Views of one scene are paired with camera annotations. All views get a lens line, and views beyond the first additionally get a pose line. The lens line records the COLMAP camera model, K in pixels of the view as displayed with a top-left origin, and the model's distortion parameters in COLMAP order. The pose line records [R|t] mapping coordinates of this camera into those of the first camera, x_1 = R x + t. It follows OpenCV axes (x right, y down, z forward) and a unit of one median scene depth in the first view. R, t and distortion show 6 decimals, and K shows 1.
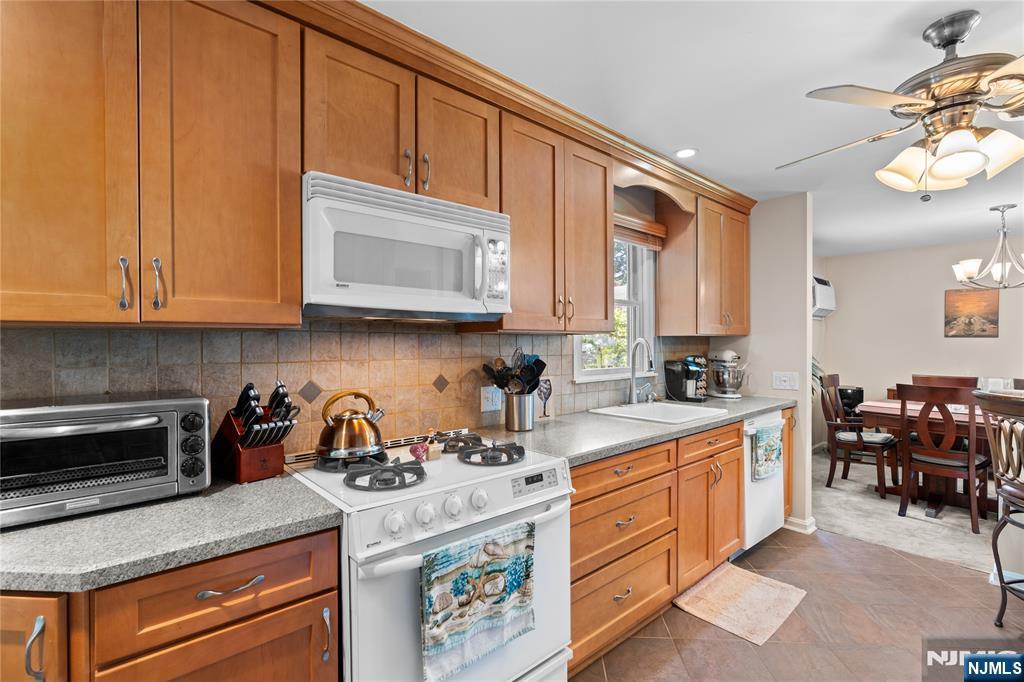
lens RADIAL K [[461.4, 0, 509.3], [0, 461.4, 346.9], [0, 0, 1]] dist [-0.009842, 0.003525]
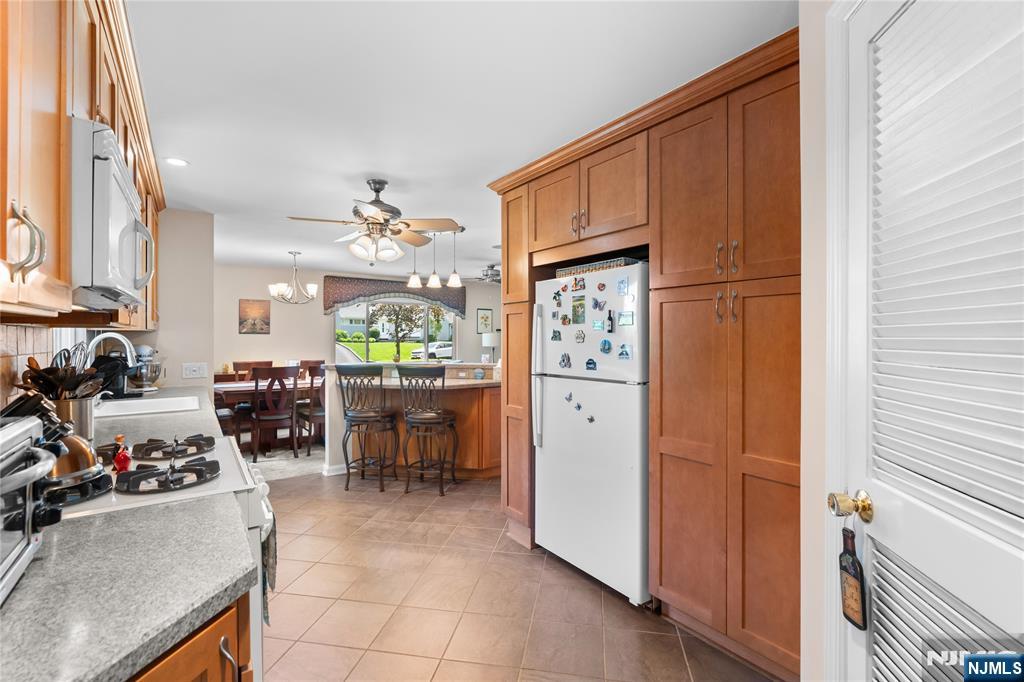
lens RADIAL K [[461.4, 0, 513.2], [0, 461.4, 335.1], [0, 0, 1]] dist [-0.009842, 0.003525]
pose [[0.109380, 0.006471, 0.993979, -0.459005], [0.008541, 0.999936, -0.007449, -0.000122], [-0.993963, 0.009304, 0.109317, 0.078787]]
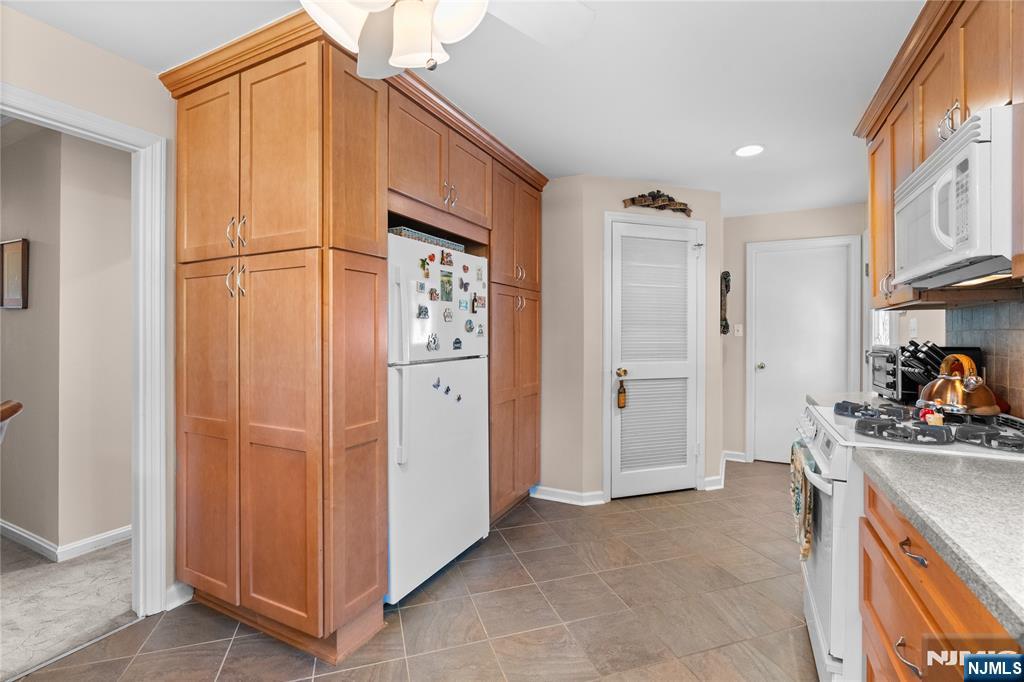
lens RADIAL K [[461.4, 0, 512.9], [0, 461.4, 333.3], [0, 0, 1]] dist [-0.009842, 0.003525]
pose [[-0.926913, -0.003588, -0.375259, 0.478128], [-0.007055, 0.999944, 0.007865, 0.019052], [0.375210, 0.009937, -0.926887, 0.747469]]
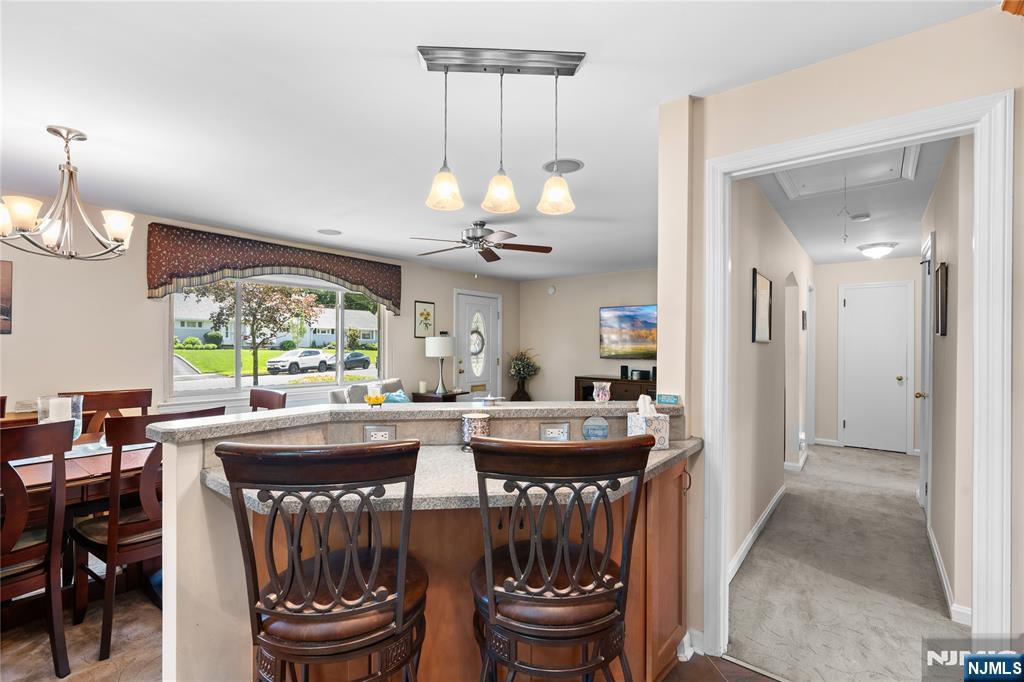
lens RADIAL K [[461.4, 0, 514.1], [0, 461.4, 346.3], [0, 0, 1]] dist [-0.009842, 0.003525]
pose [[-0.180624, -0.002505, 0.983549, 0.345534], [0.004957, 0.999982, 0.003457, -0.000711], [-0.983540, 0.005500, -0.180608, 0.531106]]
